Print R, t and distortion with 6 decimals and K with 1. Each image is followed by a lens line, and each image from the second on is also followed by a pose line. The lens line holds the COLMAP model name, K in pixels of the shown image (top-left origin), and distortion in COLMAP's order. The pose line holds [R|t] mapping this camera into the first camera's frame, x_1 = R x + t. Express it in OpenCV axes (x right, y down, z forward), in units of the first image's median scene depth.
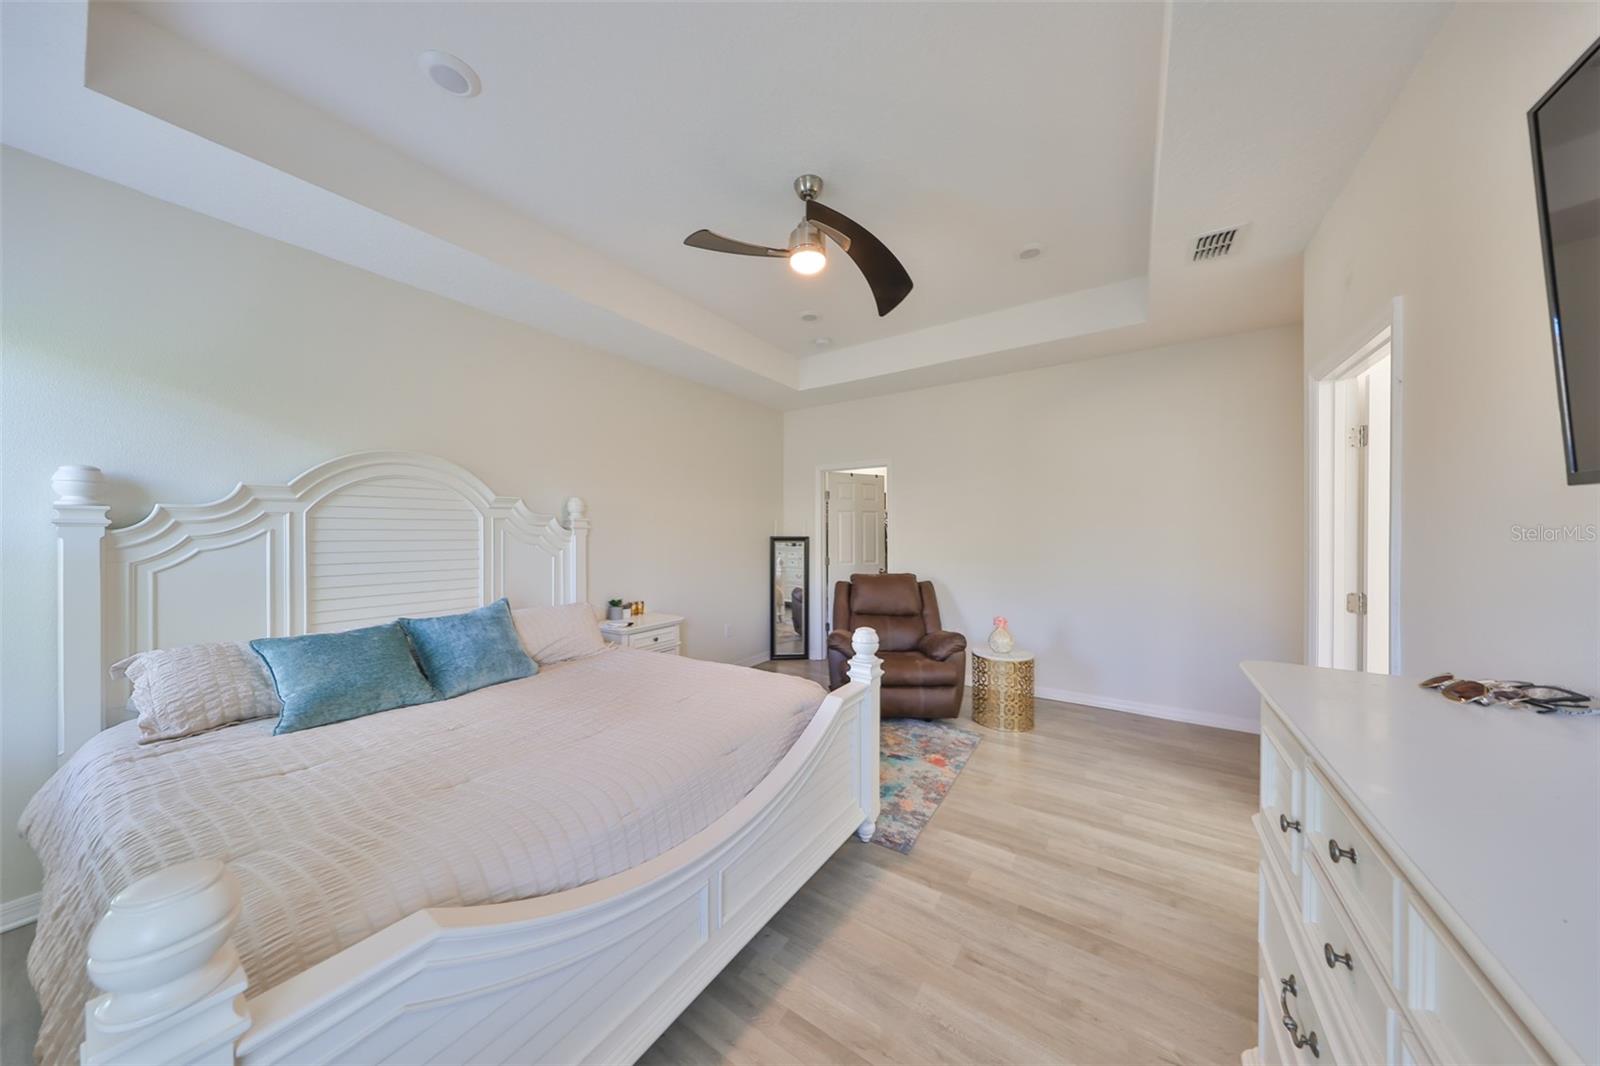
lens RADIAL K [[493.5, 0, 802.8], [0, 493.5, 536.2], [0, 0, 1]] dist [0.003646, -0.000019]
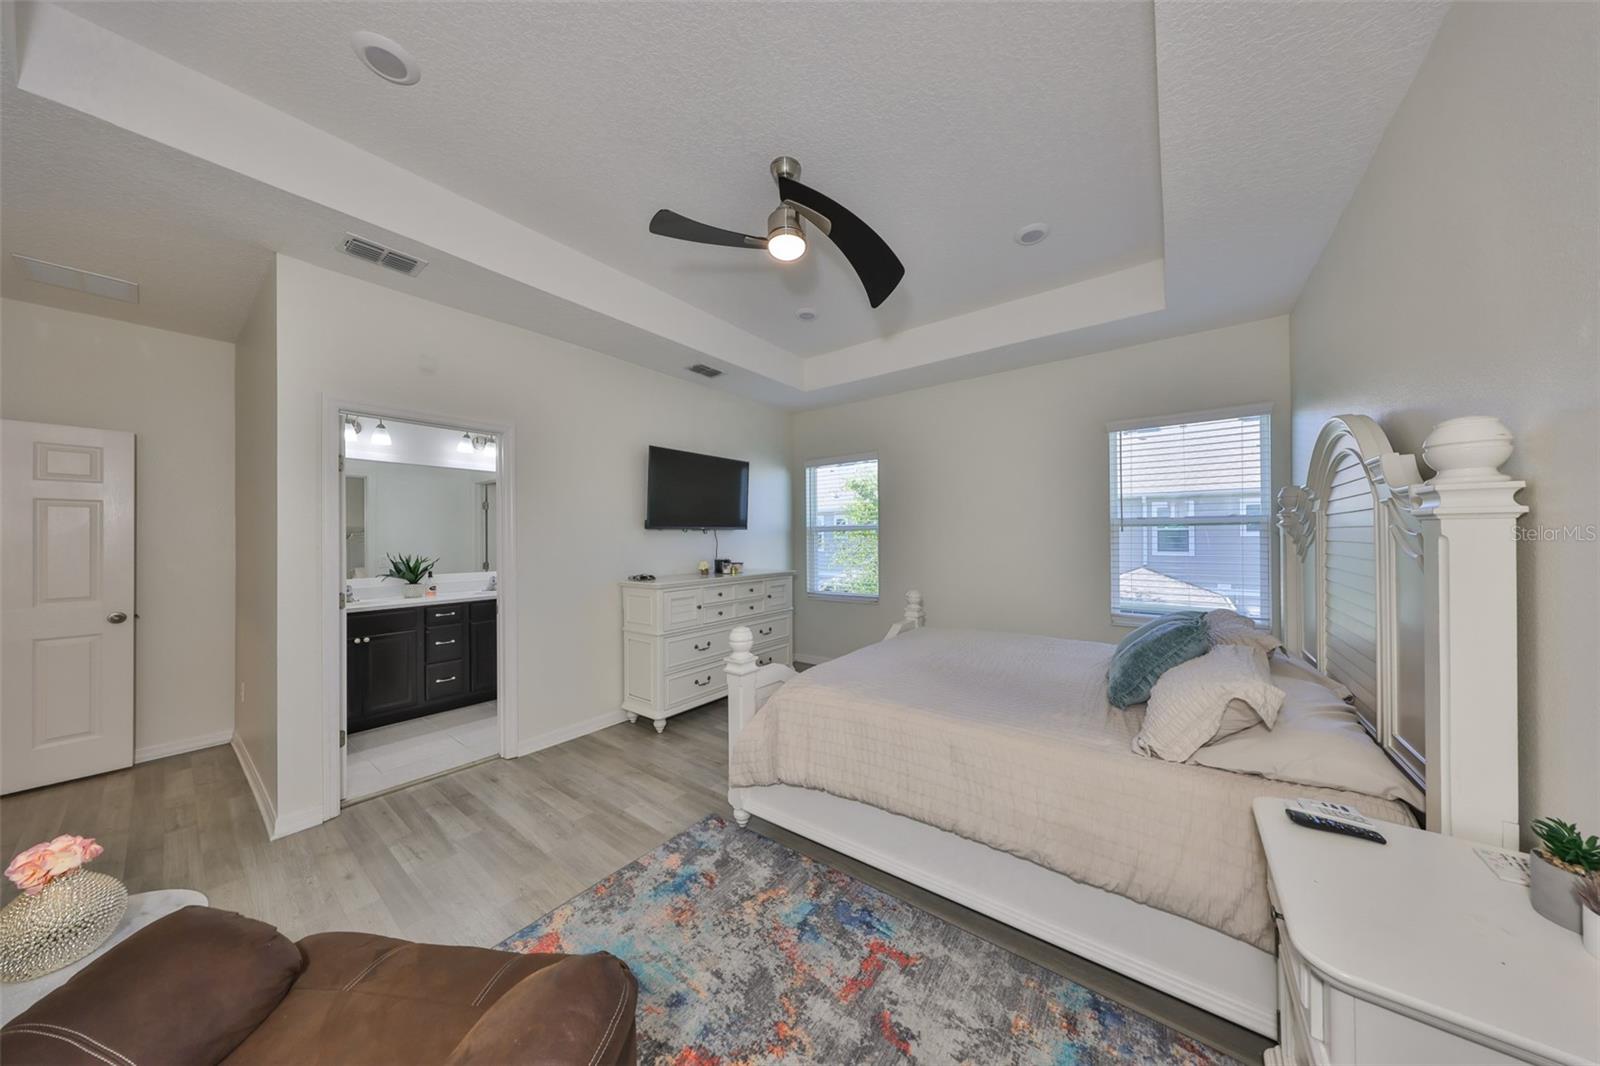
lens RADIAL K [[492.6, 0, 800.0], [0, 492.6, 538.4], [0, 0, 1]] dist [0.000769, 0.000034]
pose [[-0.996828, 0.008722, 0.079109, -0.069321], [0.009589, 0.999898, 0.010587, -0.012142], [-0.079008, 0.011312, -0.996810, 1.655684]]
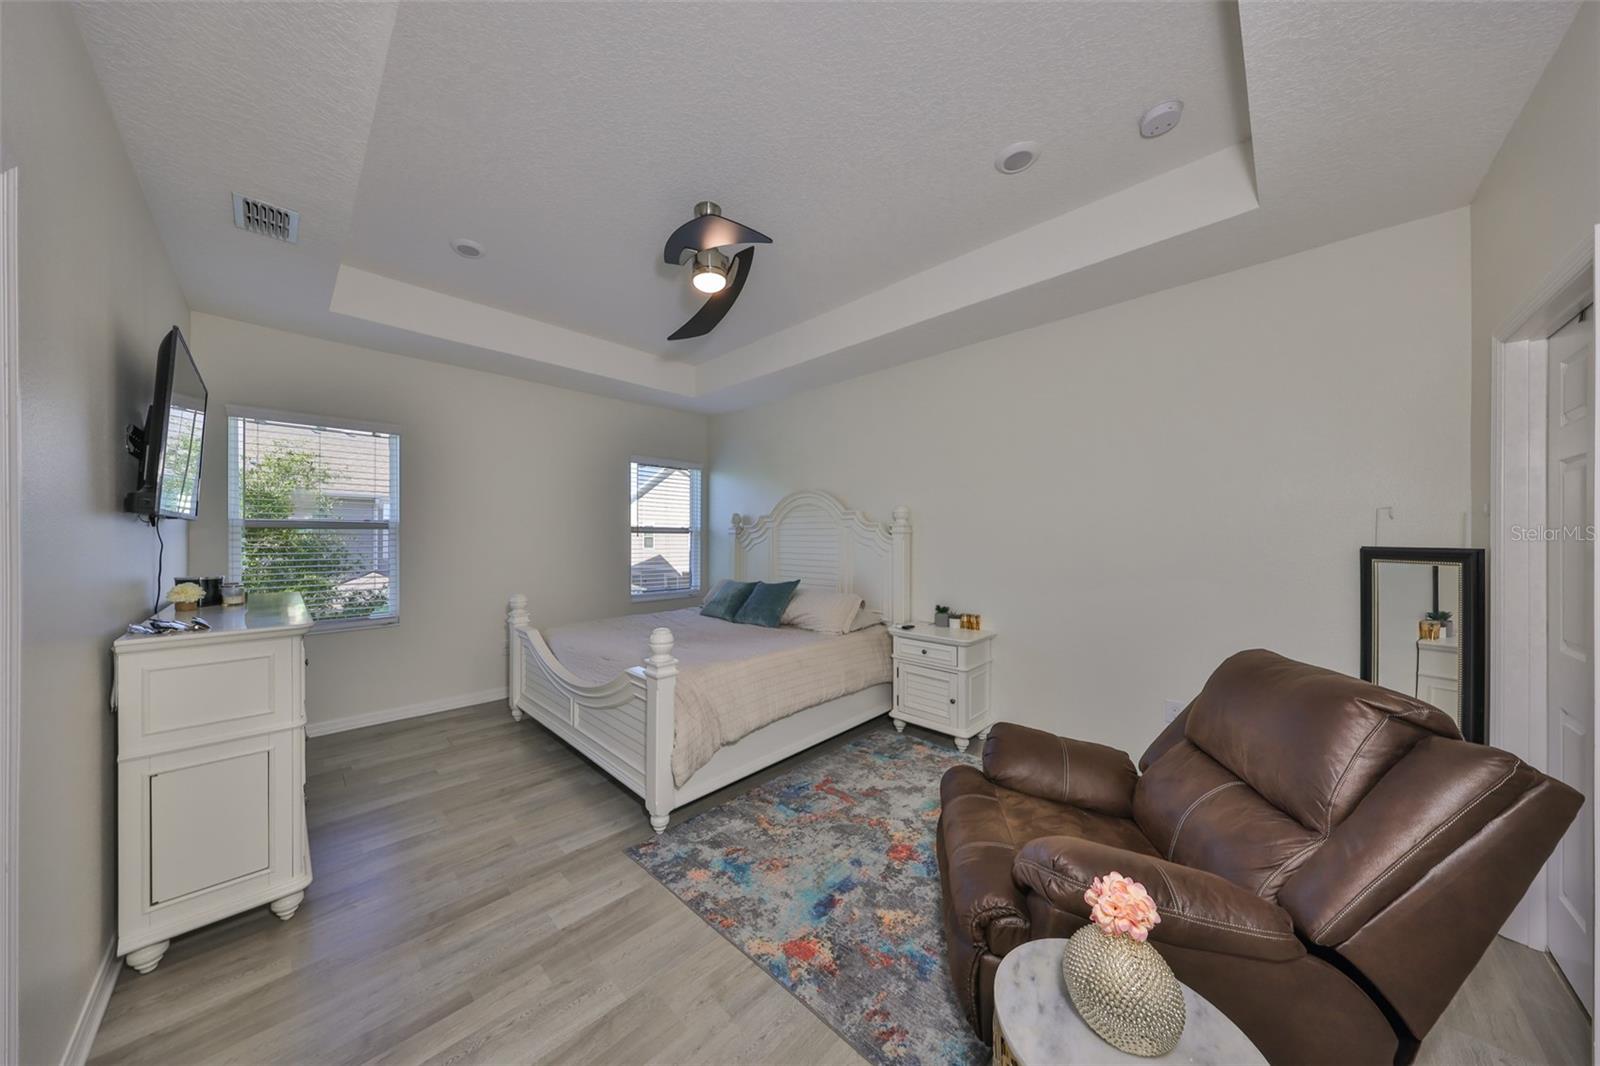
lens RADIAL K [[514.4, 0, 757.8], [0, 514.4, 541.5], [0, 0, 1]] dist [-0.001627, -0.000027]
pose [[-0.231546, 0.006608, -0.972801, 0.910870], [-0.008450, 0.999926, 0.008803, -0.005264], [0.972787, 0.010258, -0.231473, 1.168635]]
